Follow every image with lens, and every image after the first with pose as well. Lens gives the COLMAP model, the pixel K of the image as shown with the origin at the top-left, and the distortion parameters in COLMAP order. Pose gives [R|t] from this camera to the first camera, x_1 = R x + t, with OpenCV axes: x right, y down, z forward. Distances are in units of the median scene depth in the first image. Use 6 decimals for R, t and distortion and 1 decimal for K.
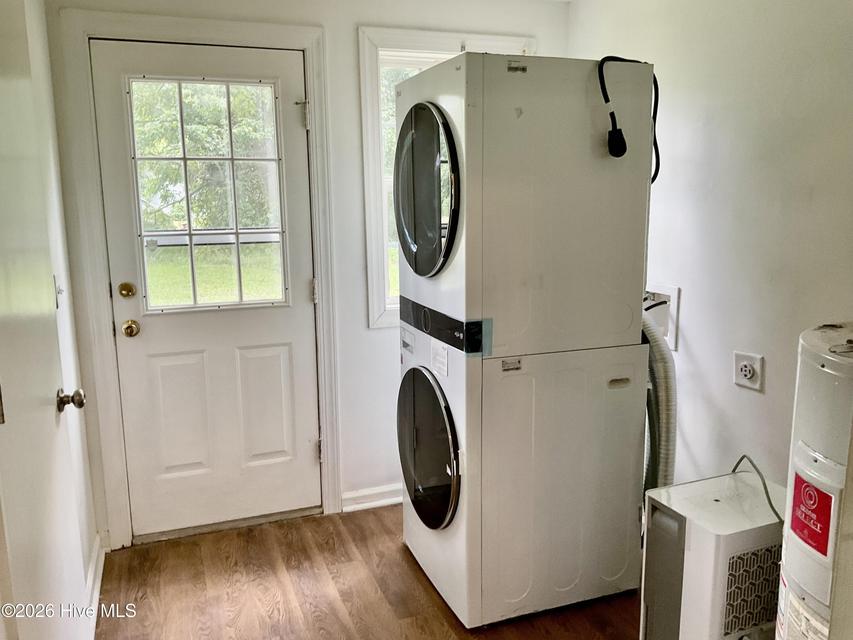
lens RADIAL K [[707.0, 0, 427.7], [0, 707.0, 316.9], [0, 0, 1]] dist [0.110918, -0.213455]
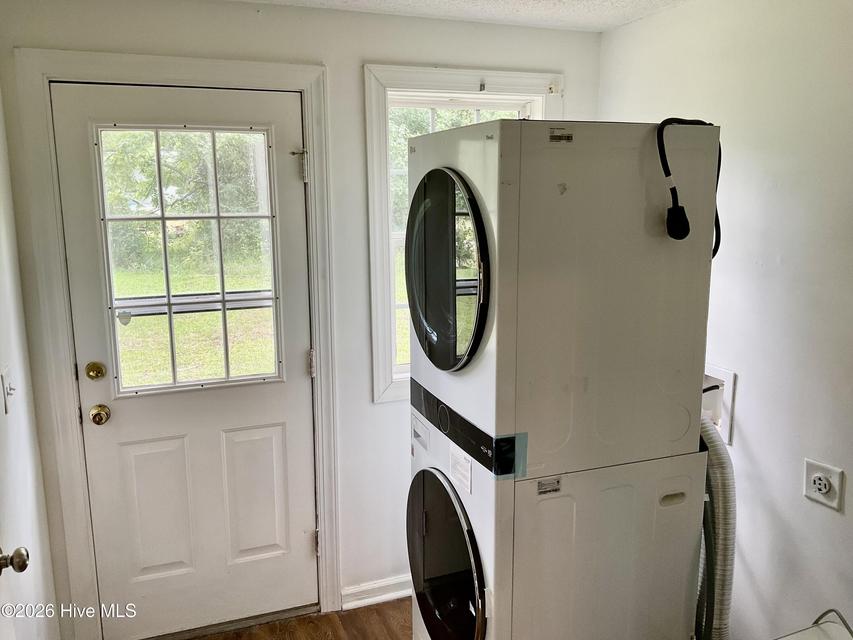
lens RADIAL K [[708.2, 0, 428.0], [0, 708.2, 318.1], [0, 0, 1]] dist [0.092416, -0.165722]
pose [[0.999959, 0.005116, 0.007438, -0.025558], [-0.005160, 0.999969, 0.005894, -0.109482], [-0.007407, -0.005932, 0.999955, 0.134999]]
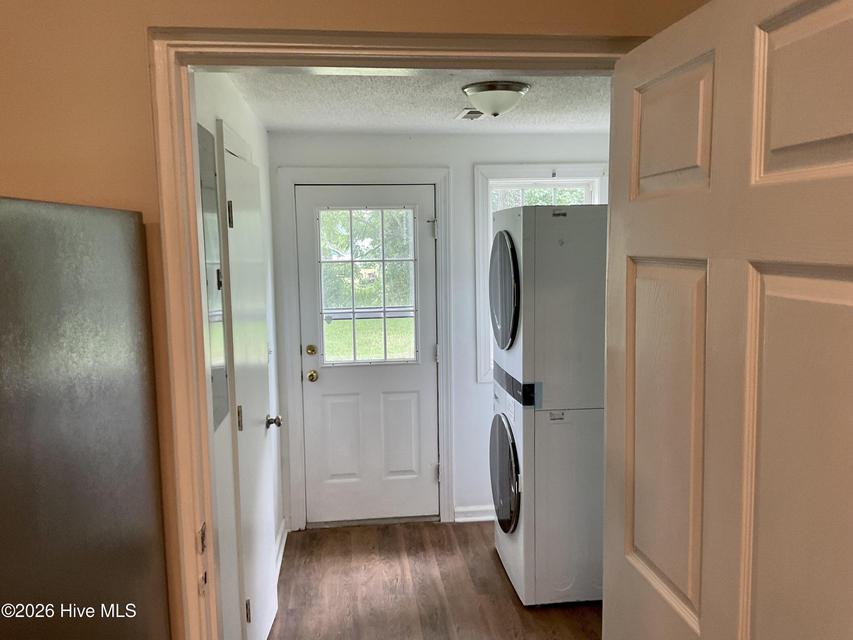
lens RADIAL K [[707.0, 0, 427.7], [0, 707.0, 316.9], [0, 0, 1]] dist [0.110918, -0.213455]
pose [[0.969026, 0.022137, -0.245966, 0.173650], [-0.037212, 0.997691, -0.056811, -0.032154], [0.244140, 0.064205, 0.967612, -0.364943]]
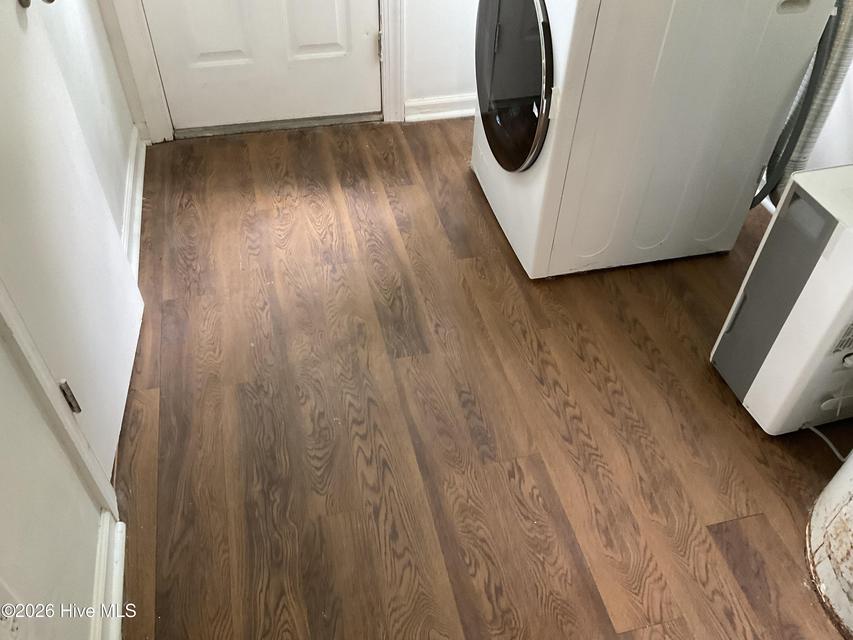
lens RADIAL K [[707.0, 0, 427.7], [0, 707.0, 316.9], [0, 0, 1]] dist [0.110918, -0.213455]
pose [[0.991794, 0.111191, -0.063098, -0.011686], [-0.055993, 0.821479, 0.567484, -0.032002], [0.114933, -0.559294, 0.820963, 0.176097]]
